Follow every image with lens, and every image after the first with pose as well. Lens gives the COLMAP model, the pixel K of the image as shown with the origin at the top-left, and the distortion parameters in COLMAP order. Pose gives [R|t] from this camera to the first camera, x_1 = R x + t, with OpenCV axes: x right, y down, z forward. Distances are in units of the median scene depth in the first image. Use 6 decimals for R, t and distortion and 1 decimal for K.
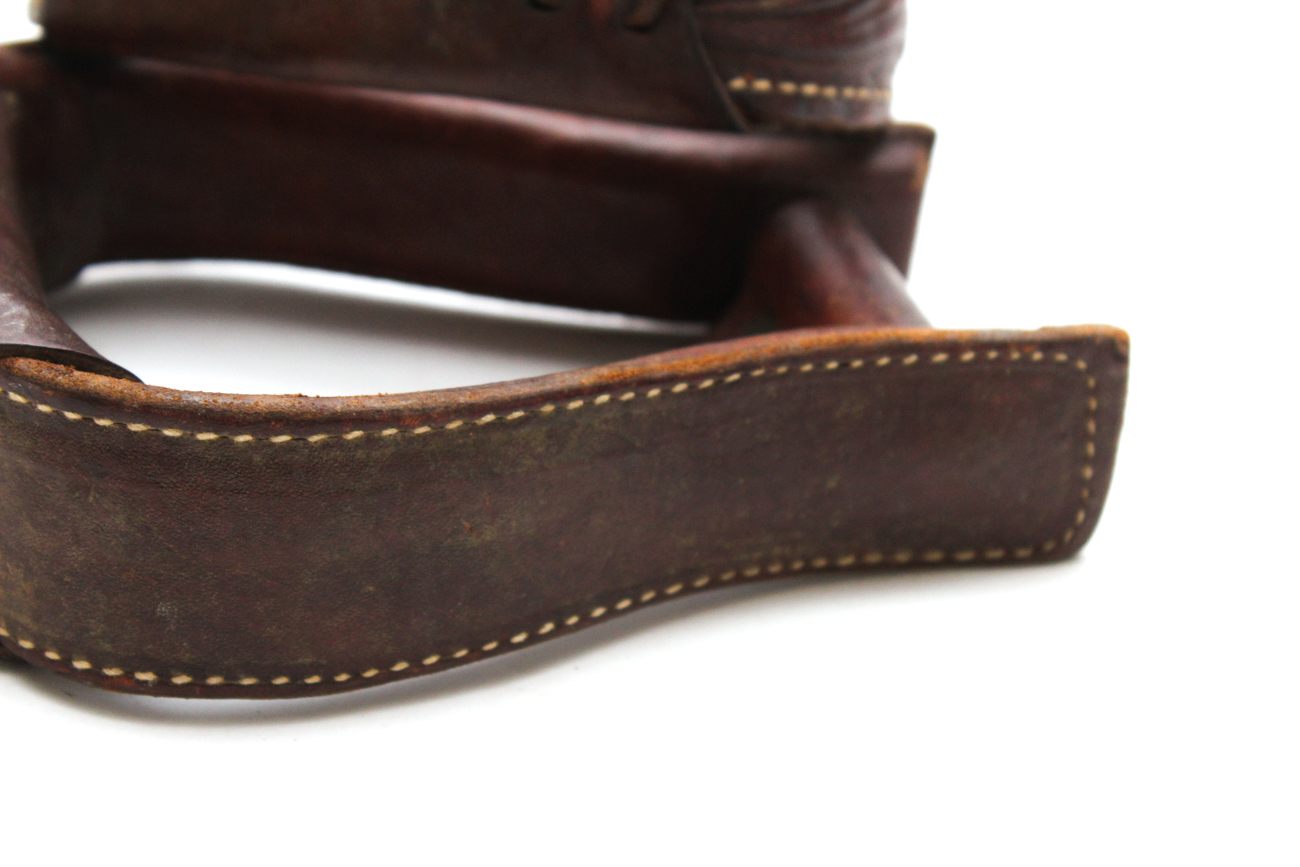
lens RADIAL K [[3188.4, 0, 655.0], [0, 3188.4, 434.1], [0, 0, 1]] dist [0.118244, 0.000000]
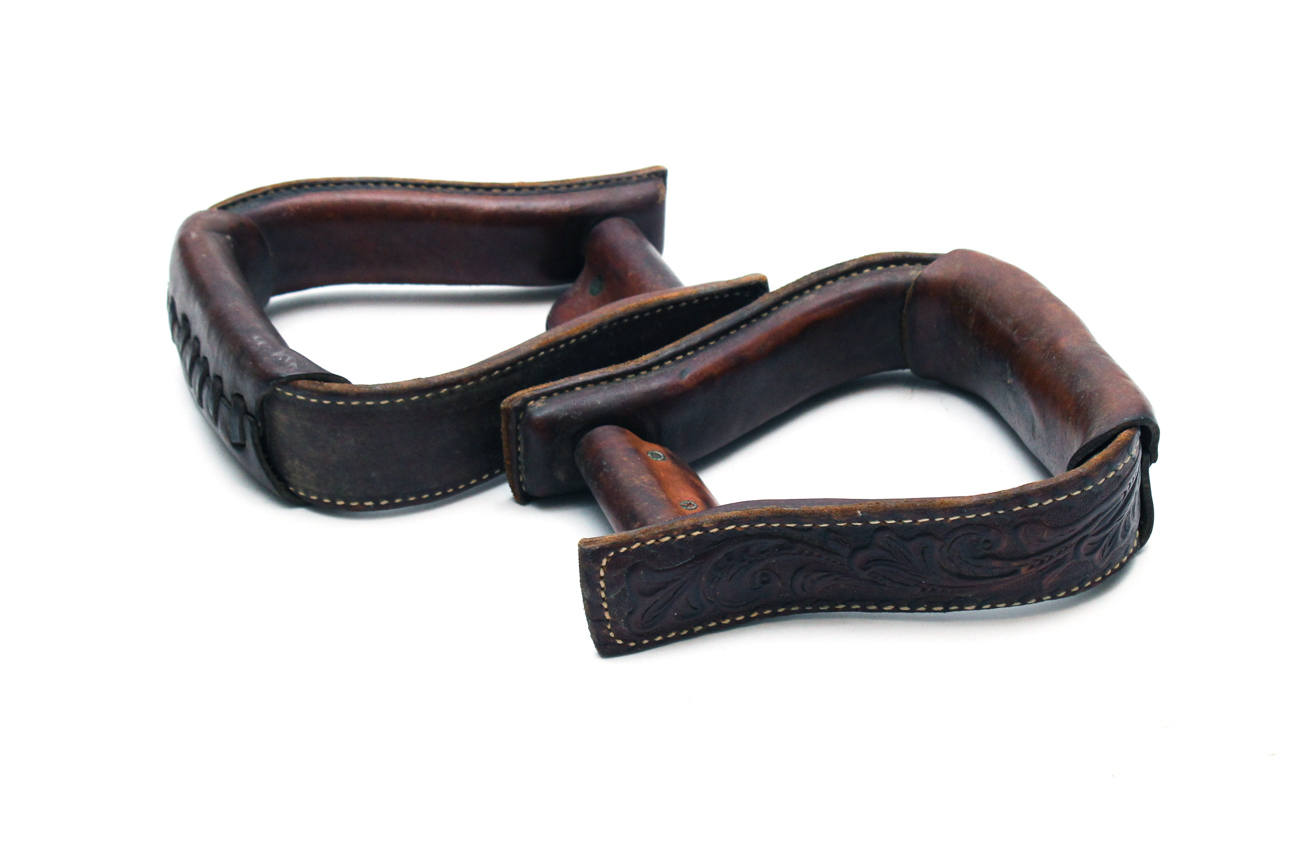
lens RADIAL K [[3163.9, 0, 644.4], [0, 3163.9, 438.0], [0, 0, 1]] dist [0.004460, 0.000000]
pose [[0.986261, -0.156513, 0.052854, -0.076222], [0.149950, 0.982430, 0.111117, -0.201567], [-0.069316, -0.101664, 0.992401, -1.327673]]
